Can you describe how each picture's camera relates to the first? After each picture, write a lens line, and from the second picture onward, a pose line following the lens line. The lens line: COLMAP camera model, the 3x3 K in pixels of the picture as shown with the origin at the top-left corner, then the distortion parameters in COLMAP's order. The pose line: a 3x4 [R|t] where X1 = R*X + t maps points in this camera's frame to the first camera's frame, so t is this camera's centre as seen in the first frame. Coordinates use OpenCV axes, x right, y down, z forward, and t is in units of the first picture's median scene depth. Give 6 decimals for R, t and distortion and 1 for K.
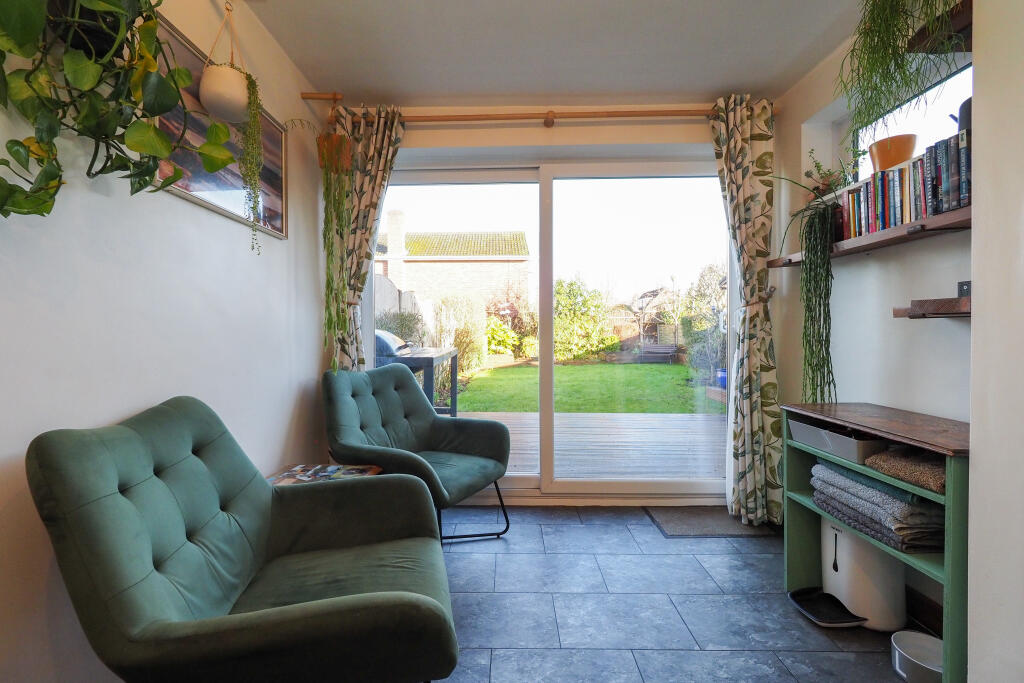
lens RADIAL K [[427.1, 0, 495.4], [0, 427.1, 337.7], [0, 0, 1]] dist [-0.004676, -0.000641]
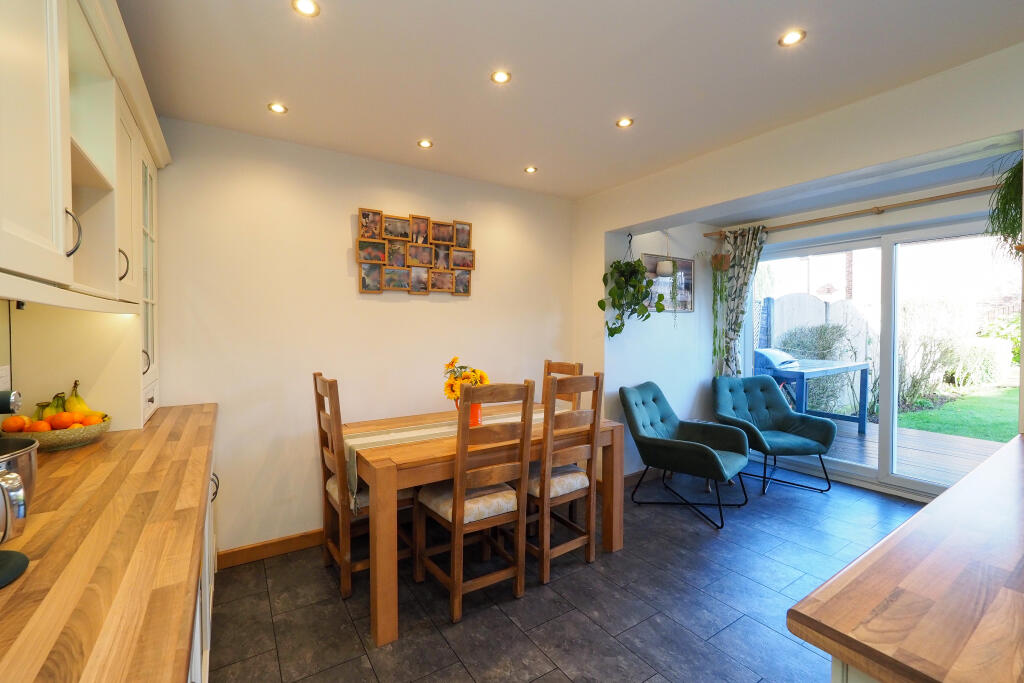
lens RADIAL K [[427.1, 0, 495.4], [0, 427.1, 337.7], [0, 0, 1]] dist [-0.004676, -0.000641]
pose [[0.556262, 0.020185, -0.830762, 0.597869], [-0.007871, 0.999788, 0.019022, -0.114076], [0.830970, -0.004042, 0.556303, -0.819746]]
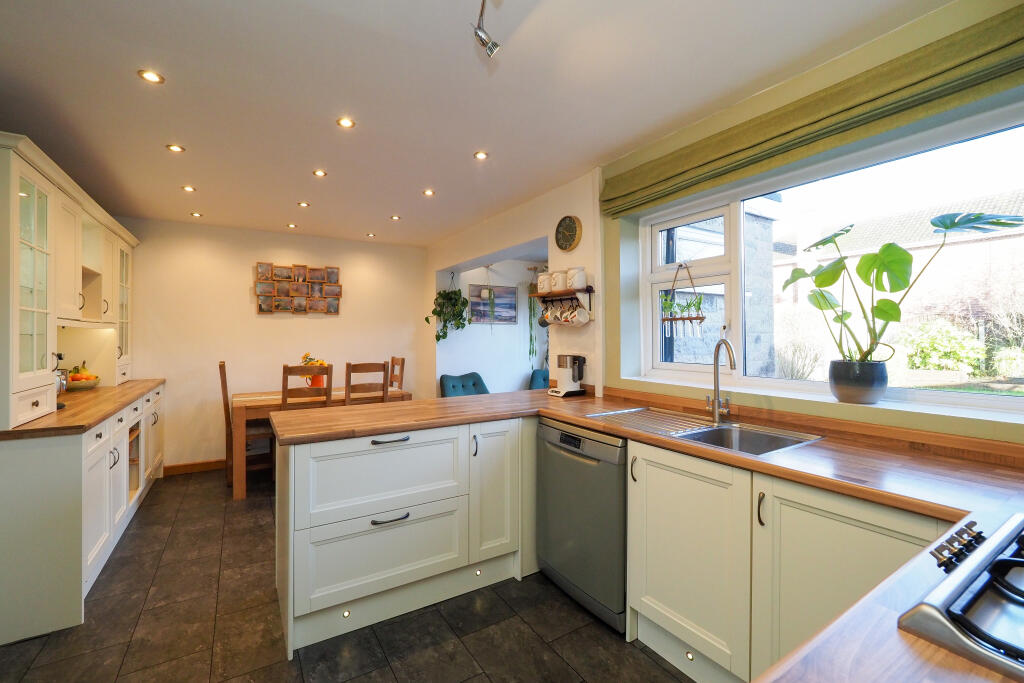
lens RADIAL K [[428.6, 0, 498.6], [0, 428.6, 335.2], [0, 0, 1]] dist [-0.011195, -0.000298]
pose [[0.541387, -0.000860, -0.840773, 1.617421], [-0.006255, 0.999968, -0.005050, -0.114039], [0.840750, 0.007993, 0.541364, -0.599288]]
